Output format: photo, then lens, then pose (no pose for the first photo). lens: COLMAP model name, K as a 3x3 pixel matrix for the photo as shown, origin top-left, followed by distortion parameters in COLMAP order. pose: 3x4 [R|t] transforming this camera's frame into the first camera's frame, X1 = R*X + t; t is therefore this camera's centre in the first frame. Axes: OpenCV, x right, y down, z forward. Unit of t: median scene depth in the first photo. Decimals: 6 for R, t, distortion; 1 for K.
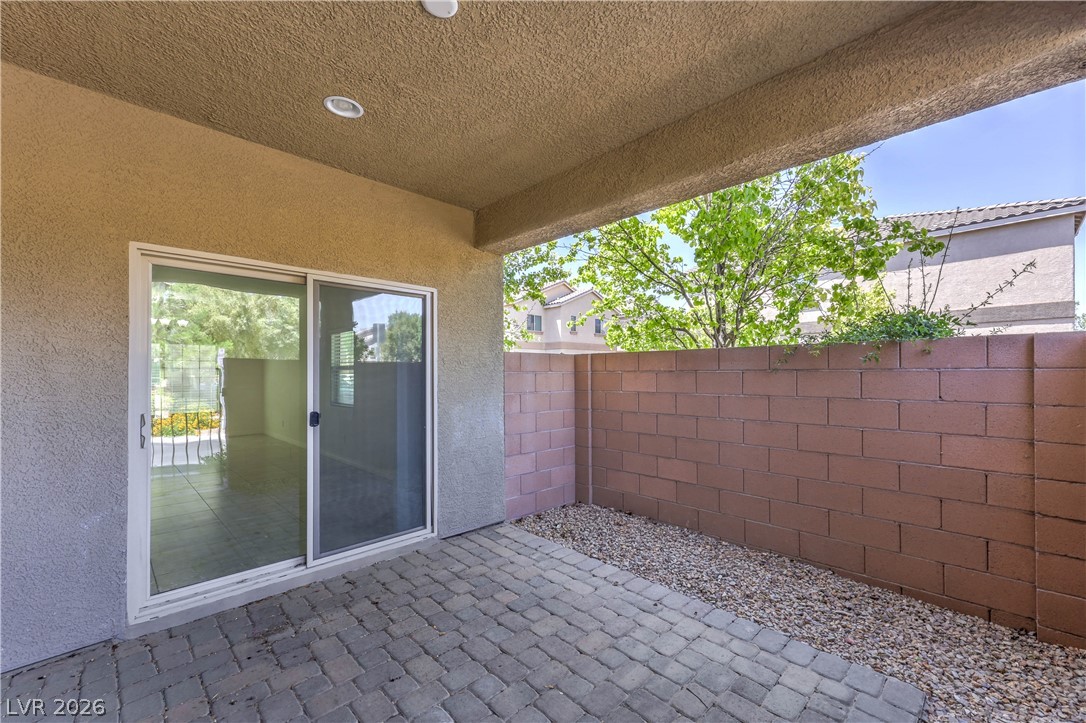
lens RADIAL K [[430.5, 0, 520.0], [0, 430.5, 369.4], [0, 0, 1]] dist [0.000758, 0.000039]
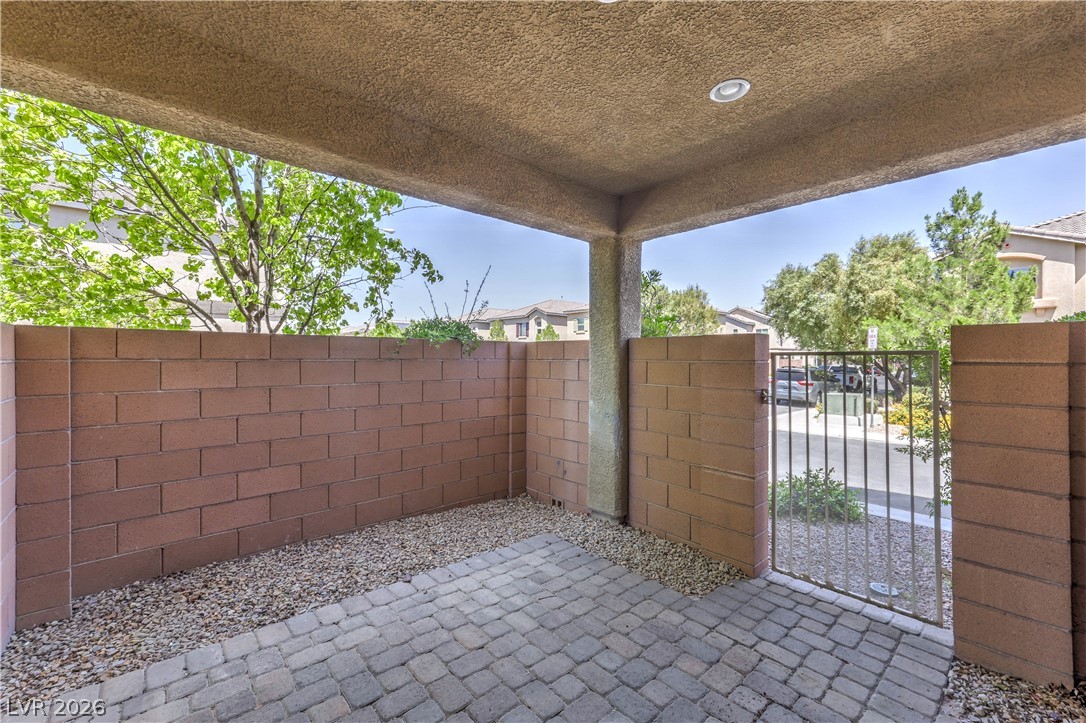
lens RADIAL K [[448.4, 0, 557.5], [0, 448.4, 352.5], [0, 0, 1]] dist [0.002007, 0.000256]
pose [[0.009960, 0.018771, 0.999774, -0.758517], [-0.008365, 0.999790, -0.018688, 0.001916], [-0.999915, -0.008177, 0.010115, 0.699048]]
